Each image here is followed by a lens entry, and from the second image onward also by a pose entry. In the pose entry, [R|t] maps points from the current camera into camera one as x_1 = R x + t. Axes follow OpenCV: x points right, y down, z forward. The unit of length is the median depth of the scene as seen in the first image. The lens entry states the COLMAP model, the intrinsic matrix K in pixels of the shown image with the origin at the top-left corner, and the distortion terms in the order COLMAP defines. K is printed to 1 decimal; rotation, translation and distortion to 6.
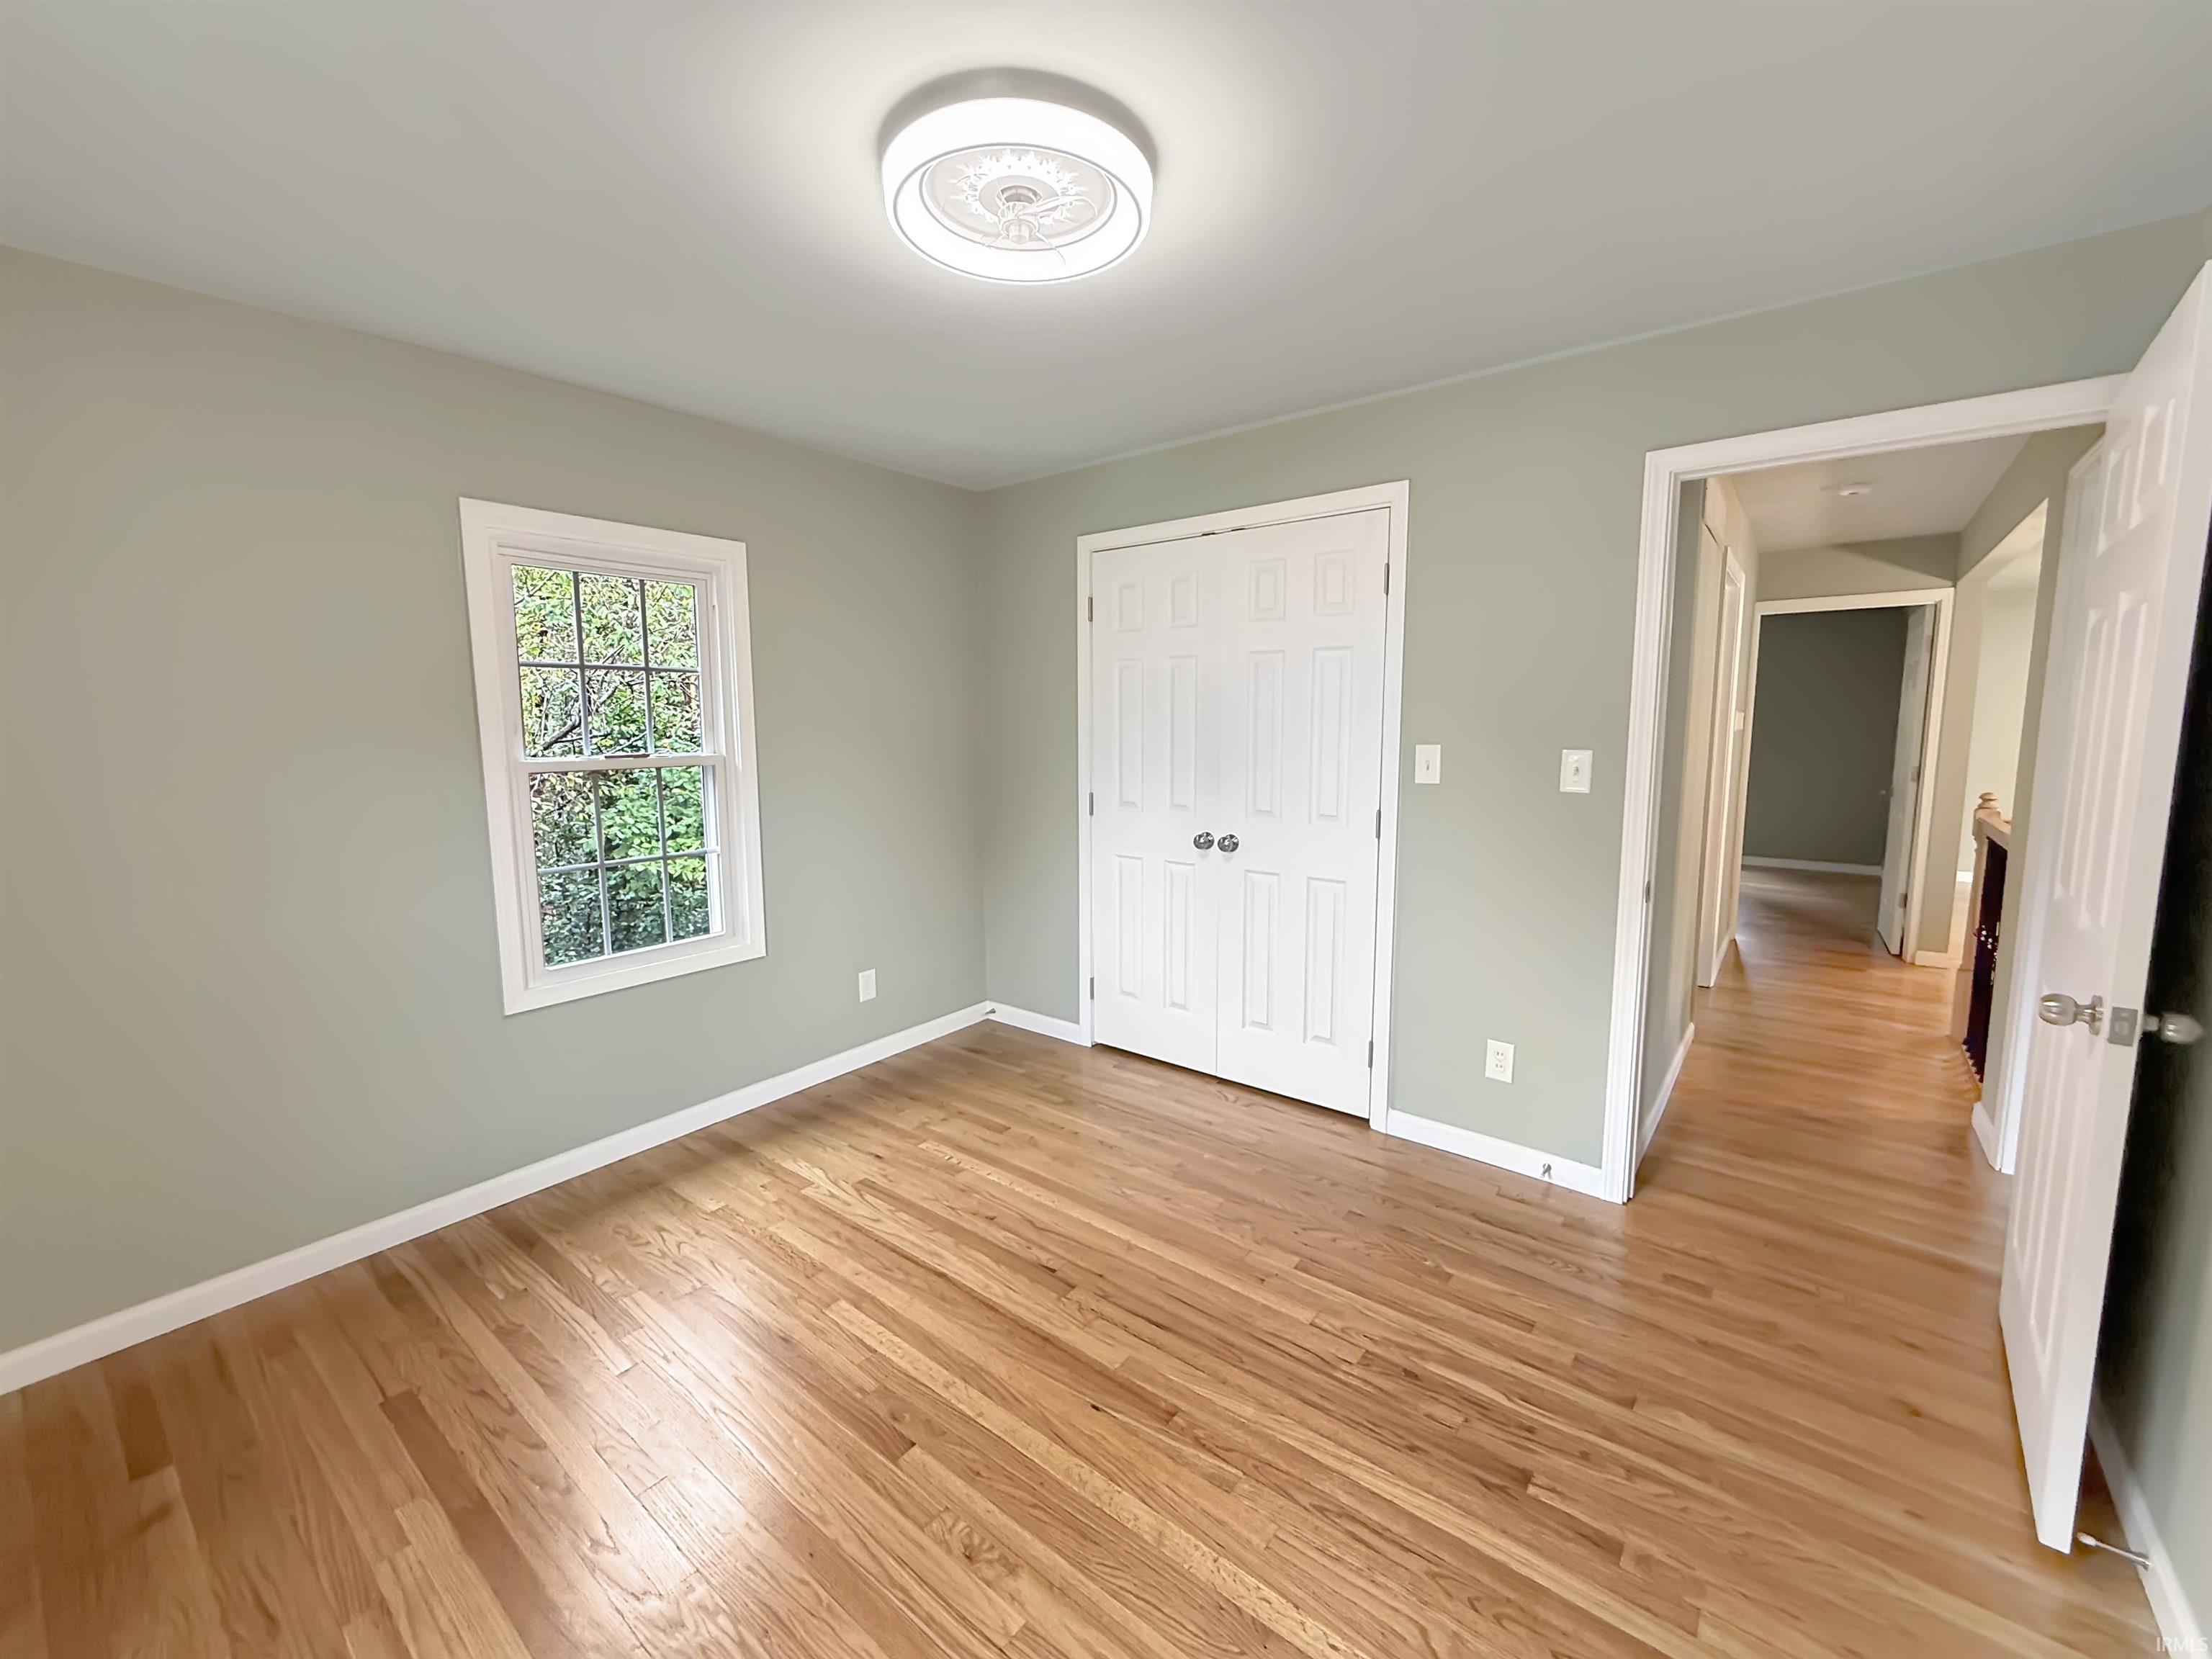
lens RADIAL K [[908.2, 0, 1106.0], [0, 908.2, 829.5], [0, 0, 1]] dist [0.000648, 0.000369]
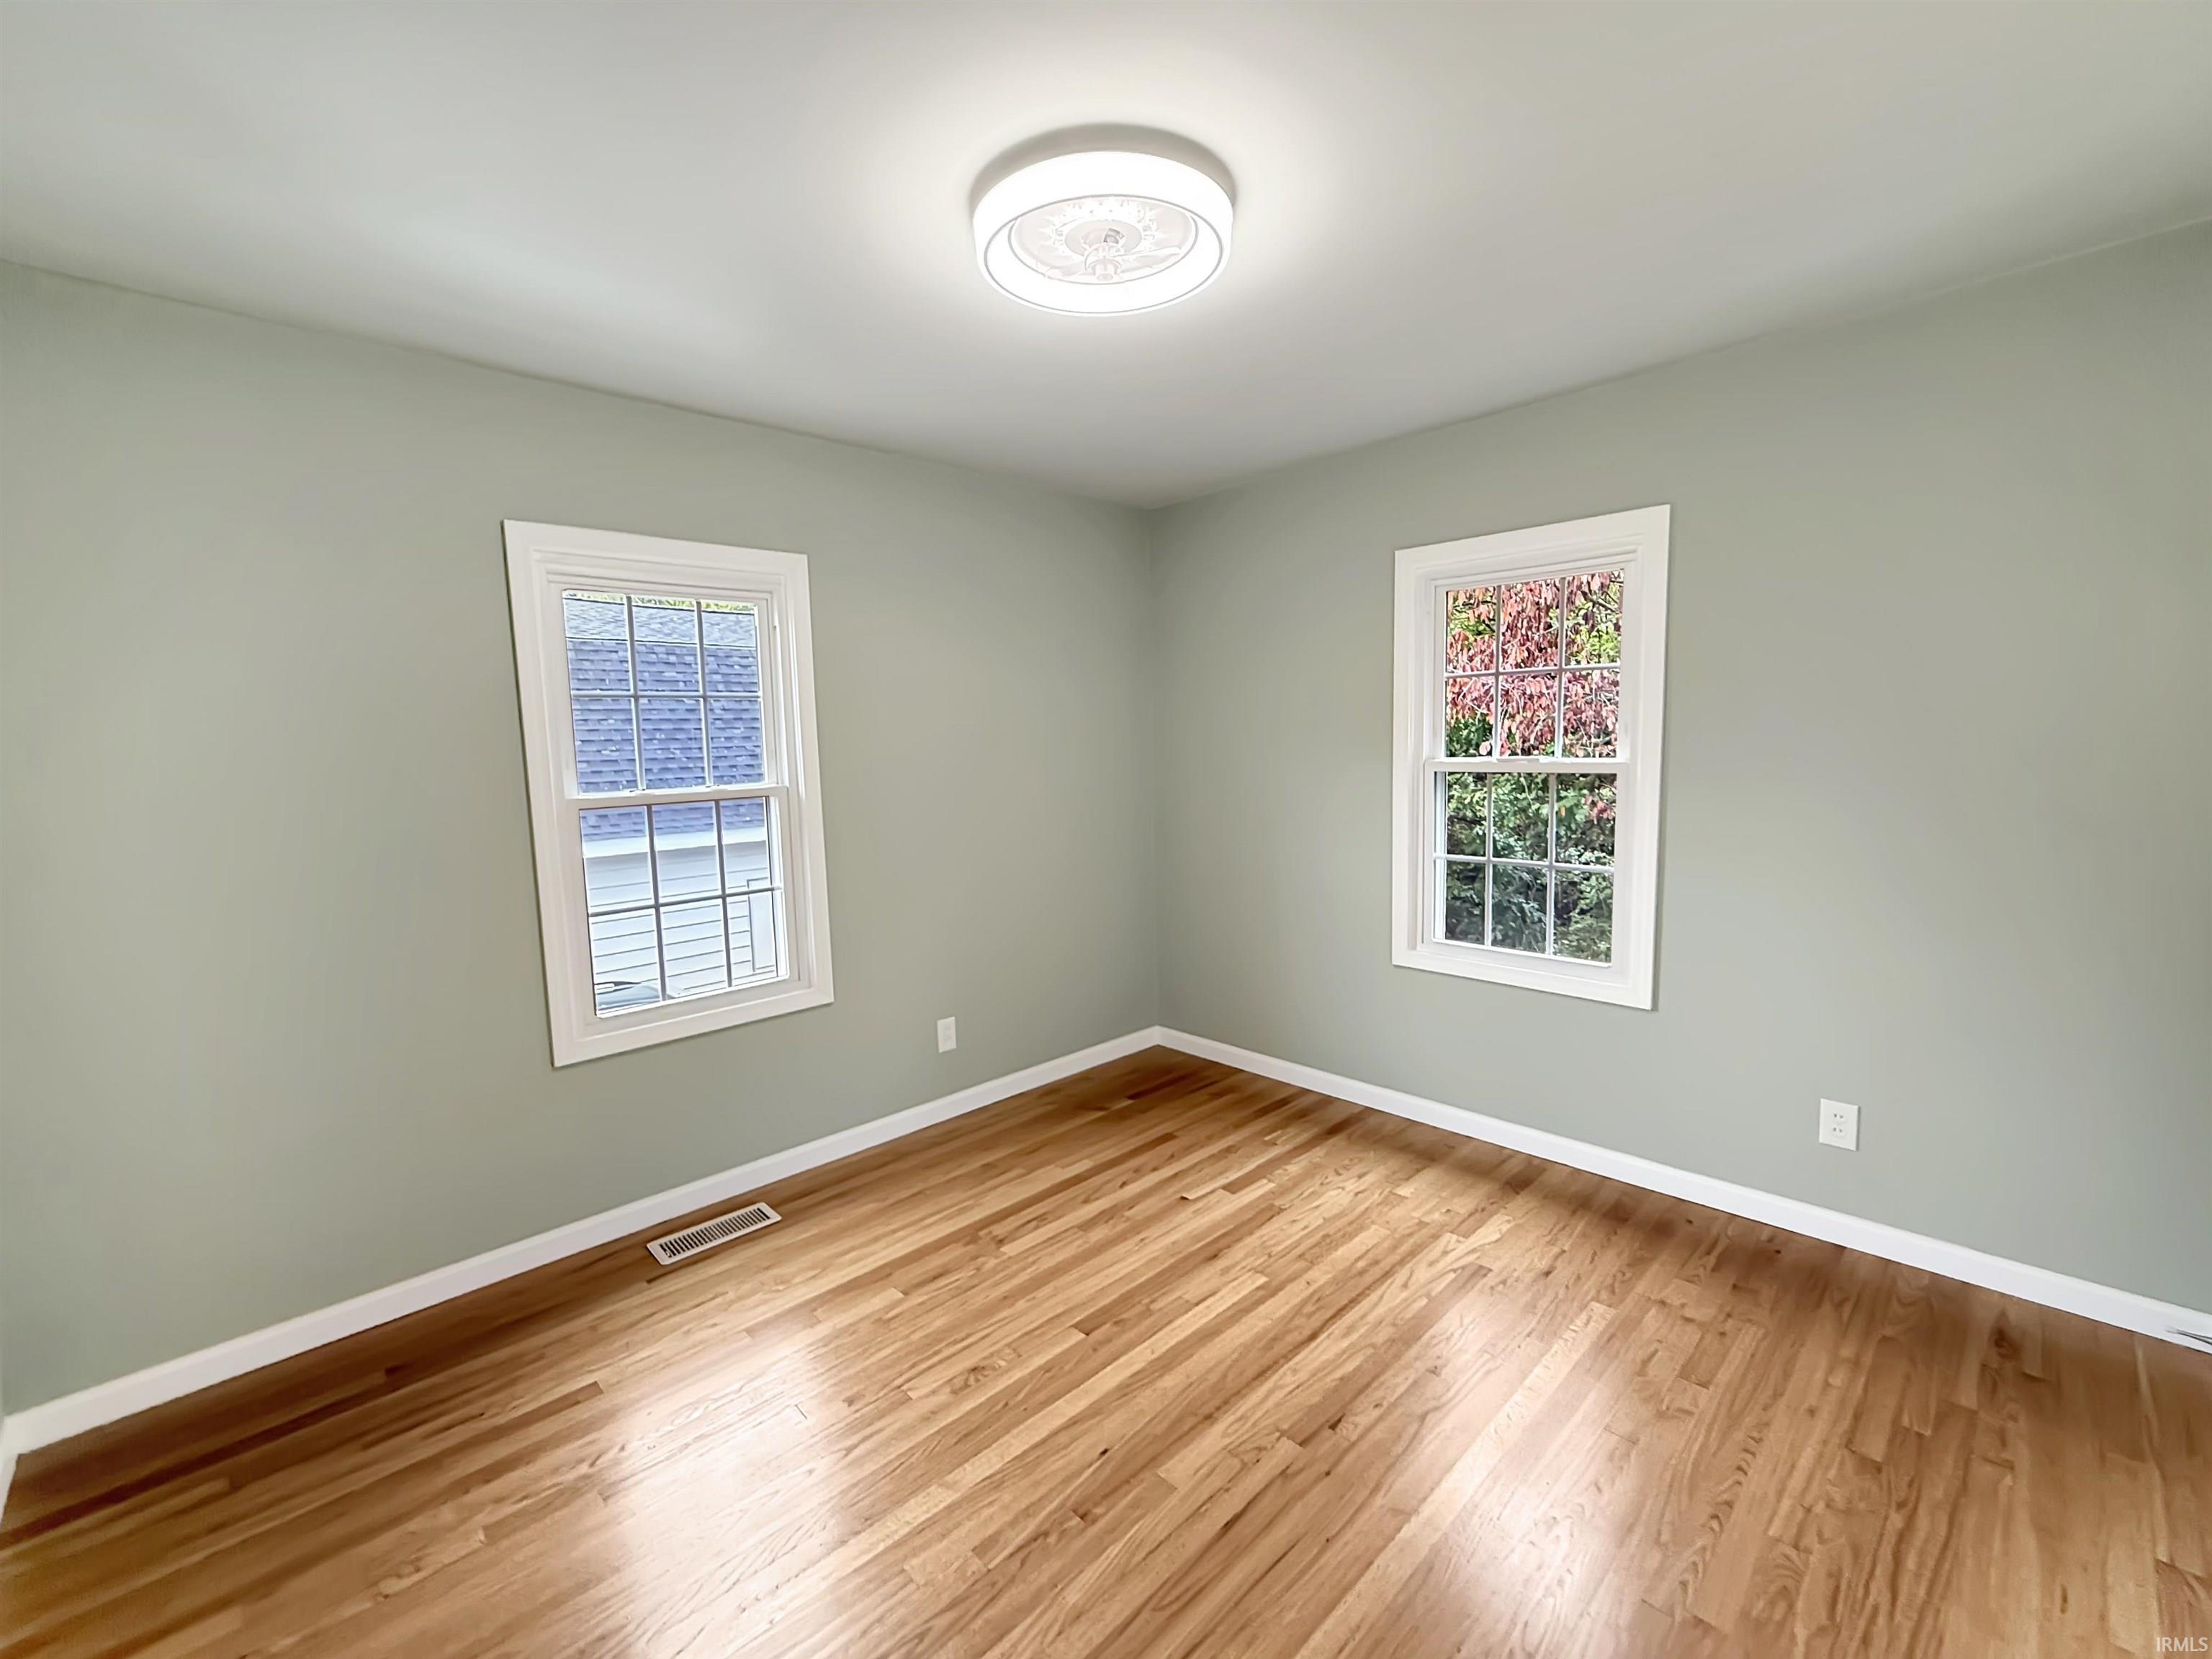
lens RADIAL K [[908.2, 0, 1106.0], [0, 908.2, 829.5], [0, 0, 1]] dist [0.000648, 0.000369]
pose [[-0.138648, 0.115700, -0.983560, 0.770604], [-0.092802, 0.987264, 0.129218, -0.141060], [0.985984, 0.109192, -0.126145, 0.916862]]
